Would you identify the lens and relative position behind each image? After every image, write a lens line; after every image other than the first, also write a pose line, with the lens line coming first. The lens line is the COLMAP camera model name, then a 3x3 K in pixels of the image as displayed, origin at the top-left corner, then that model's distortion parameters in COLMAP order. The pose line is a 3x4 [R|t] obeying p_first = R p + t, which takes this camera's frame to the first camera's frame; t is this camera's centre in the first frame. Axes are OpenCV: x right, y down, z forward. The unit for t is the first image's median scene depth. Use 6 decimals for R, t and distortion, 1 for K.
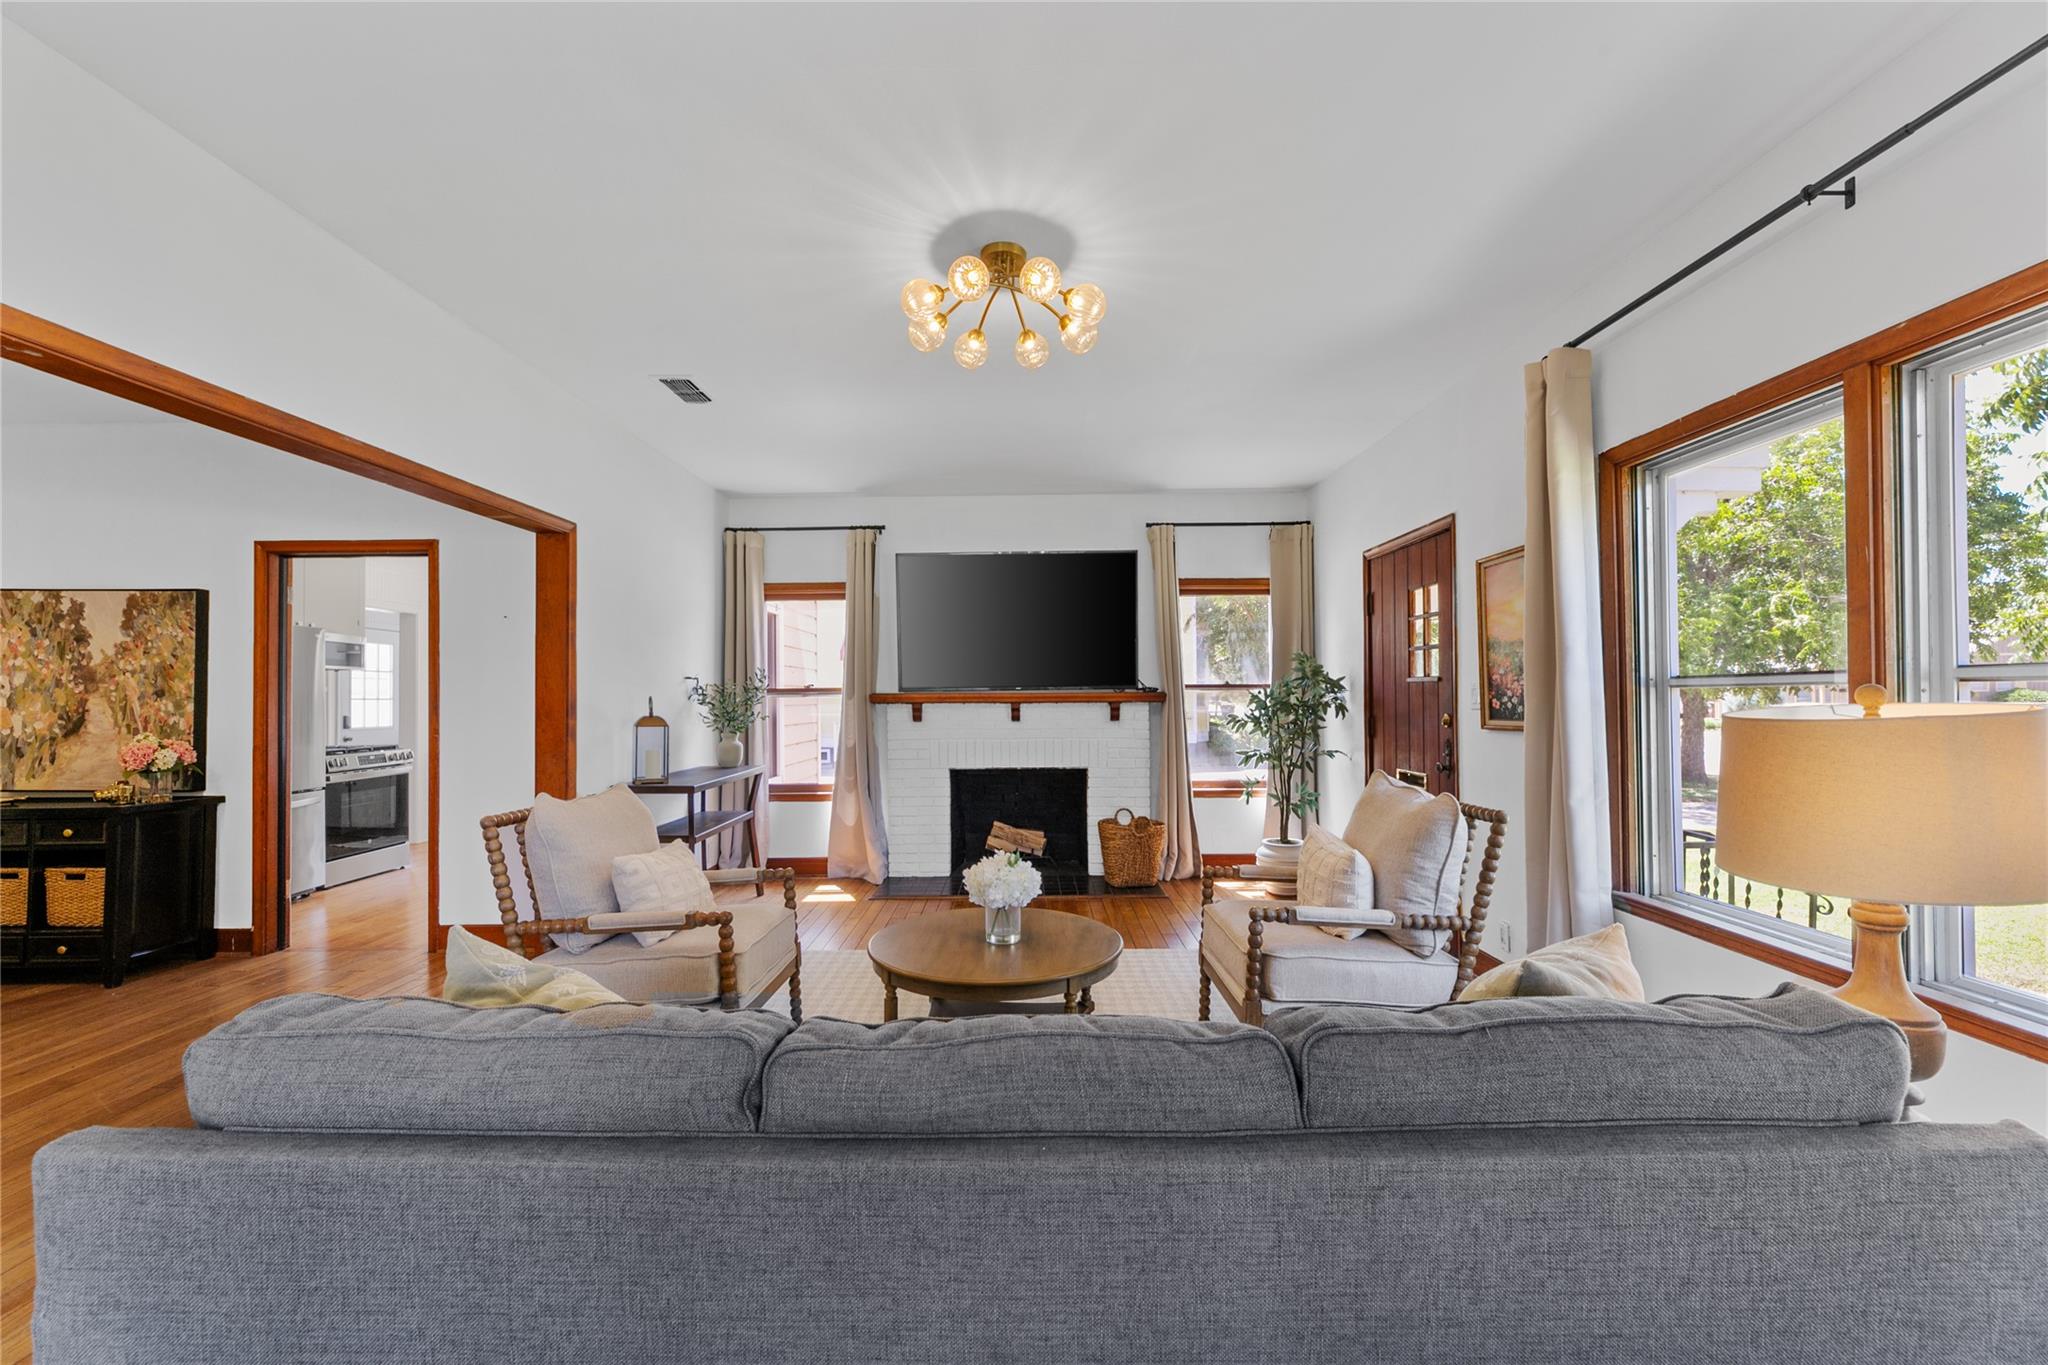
lens RADIAL K [[826.3, 0, 1021.0], [0, 826.3, 685.1], [0, 0, 1]] dist [-0.000250, 0.000226]
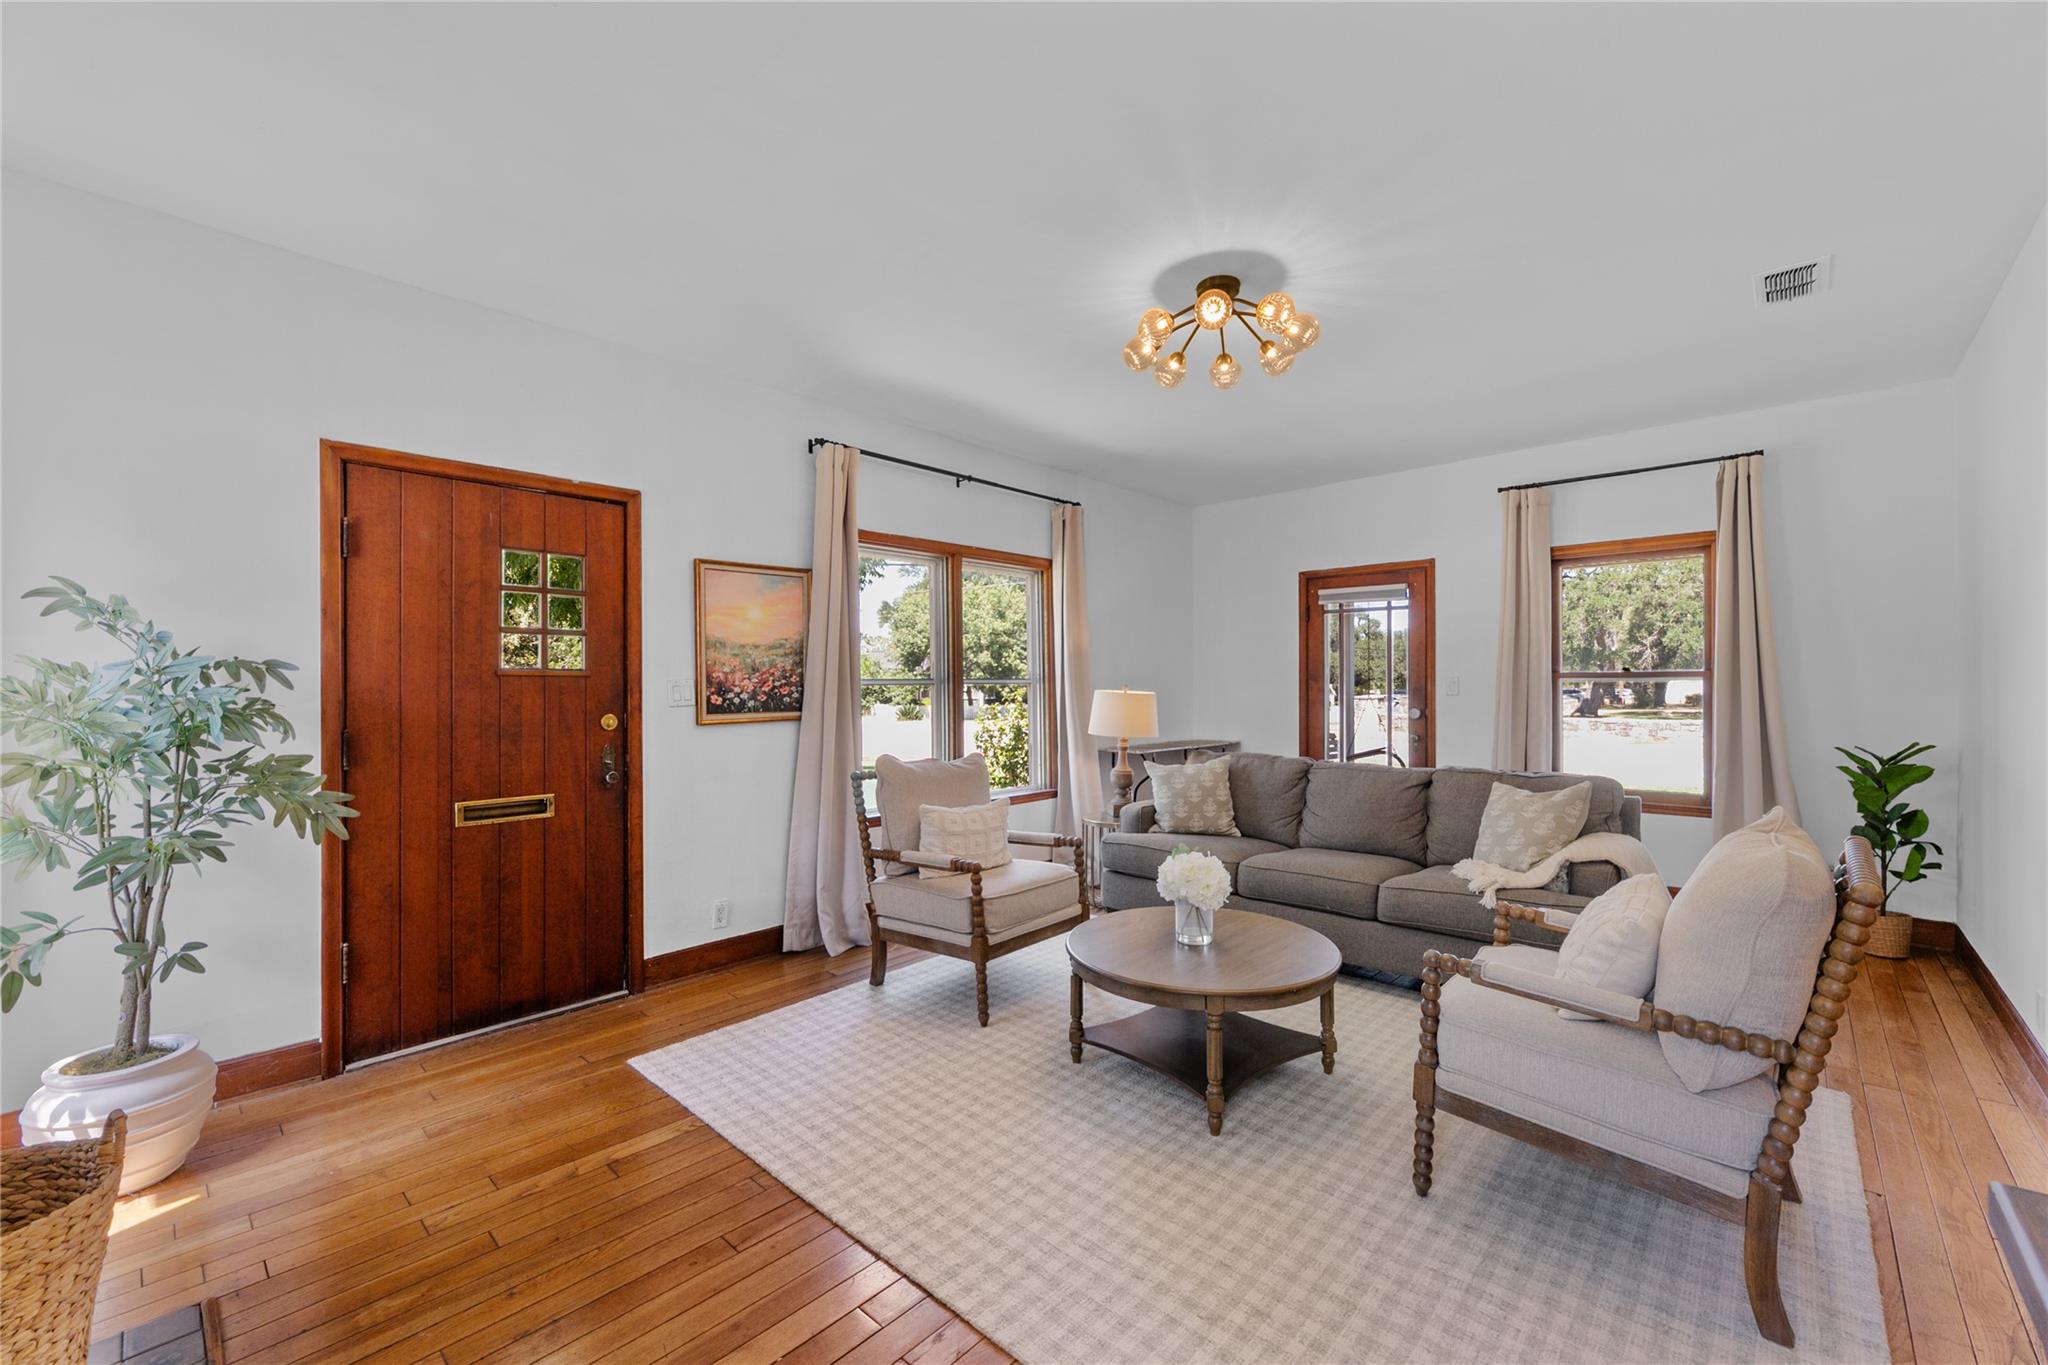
lens RADIAL K [[826.3, 0, 1021.0], [0, 826.3, 685.1], [0, 0, 1]] dist [-0.000250, 0.000226]
pose [[-0.737156, 0.013125, 0.675595, -0.359327], [0.002931, 0.999864, -0.016226, 0.018427], [-0.675717, -0.009981, -0.737094, 1.263739]]
